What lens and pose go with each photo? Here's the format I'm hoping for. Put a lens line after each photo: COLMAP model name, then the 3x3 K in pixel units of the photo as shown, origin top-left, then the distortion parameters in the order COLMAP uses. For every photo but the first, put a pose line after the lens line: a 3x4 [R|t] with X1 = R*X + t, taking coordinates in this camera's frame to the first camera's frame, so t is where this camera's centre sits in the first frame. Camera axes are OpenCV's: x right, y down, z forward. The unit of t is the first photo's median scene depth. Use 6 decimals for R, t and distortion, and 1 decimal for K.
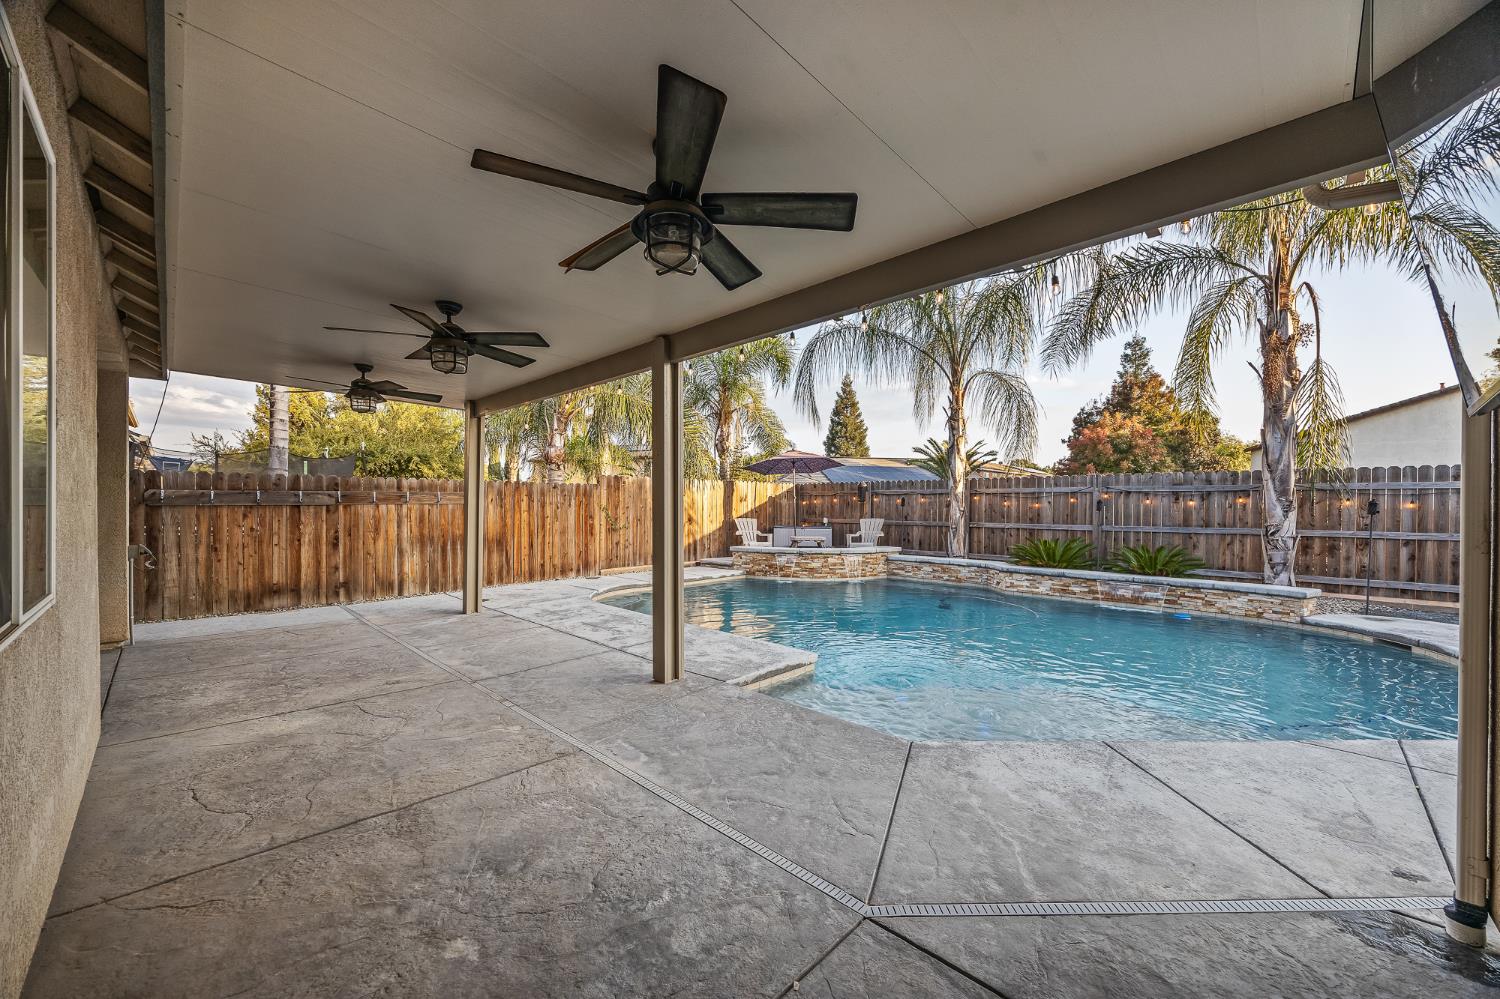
lens RADIAL K [[576.1, 0, 753.7], [0, 576.1, 506.0], [0, 0, 1]] dist [-0.002352, -0.000073]
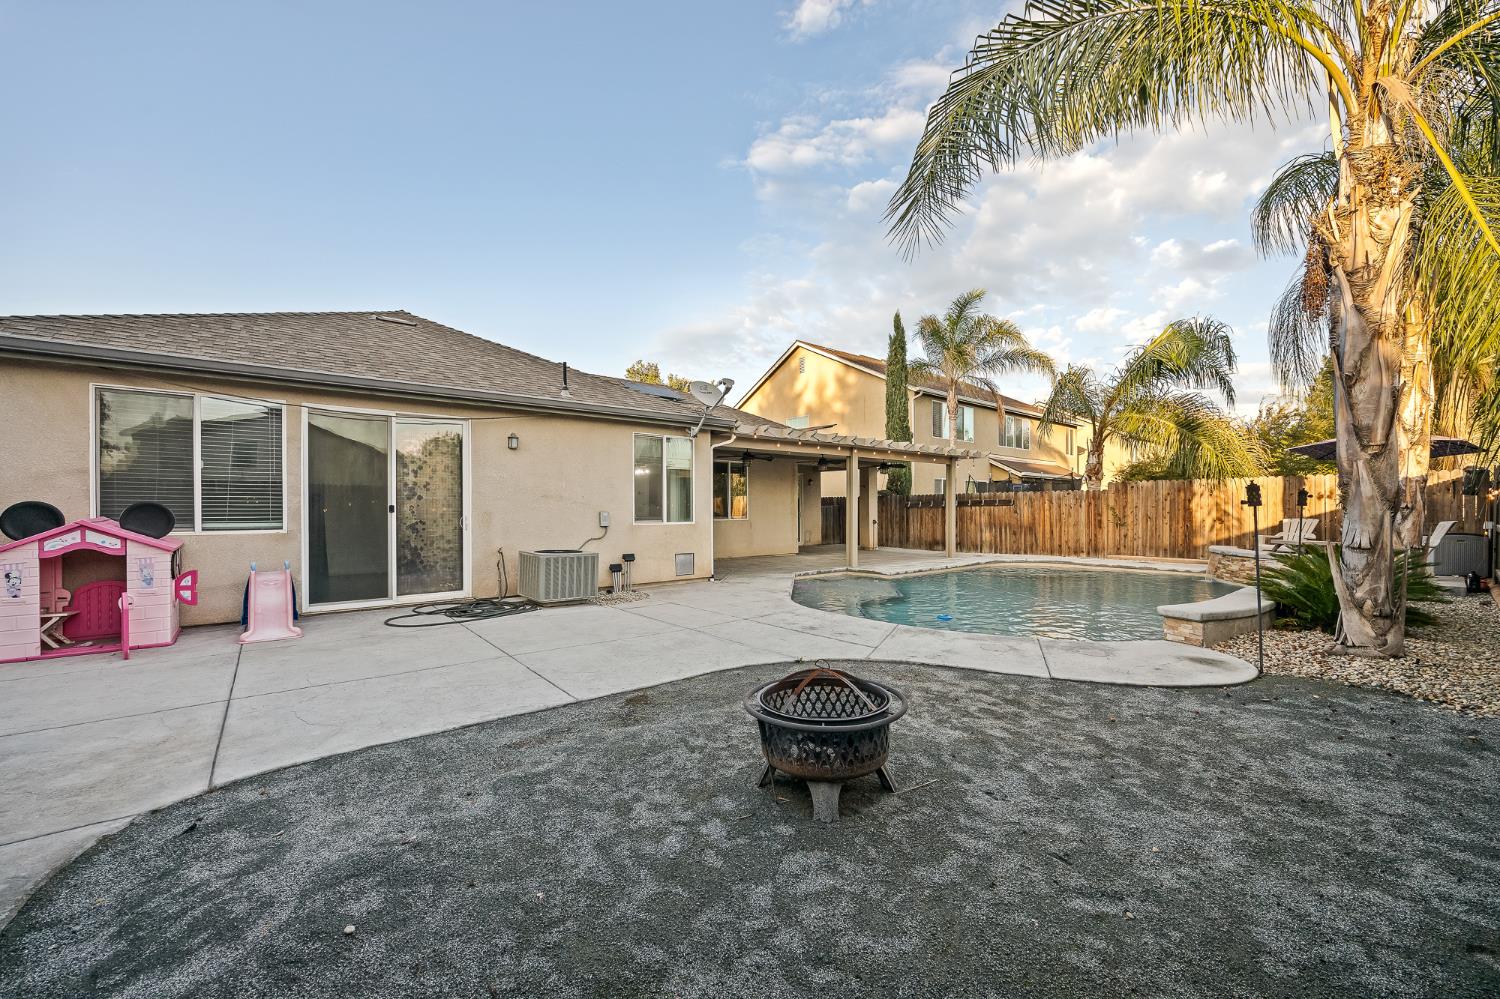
lens RADIAL K [[576.1, 0, 747.3], [0, 576.1, 506.5], [0, 0, 1]] dist [-0.002352, -0.000073]
pose [[-0.113423, -0.009097, -0.993505, 1.162599], [0.000940, 0.999957, -0.009264, 0.012507], [0.993546, -0.001985, -0.113410, 0.343142]]
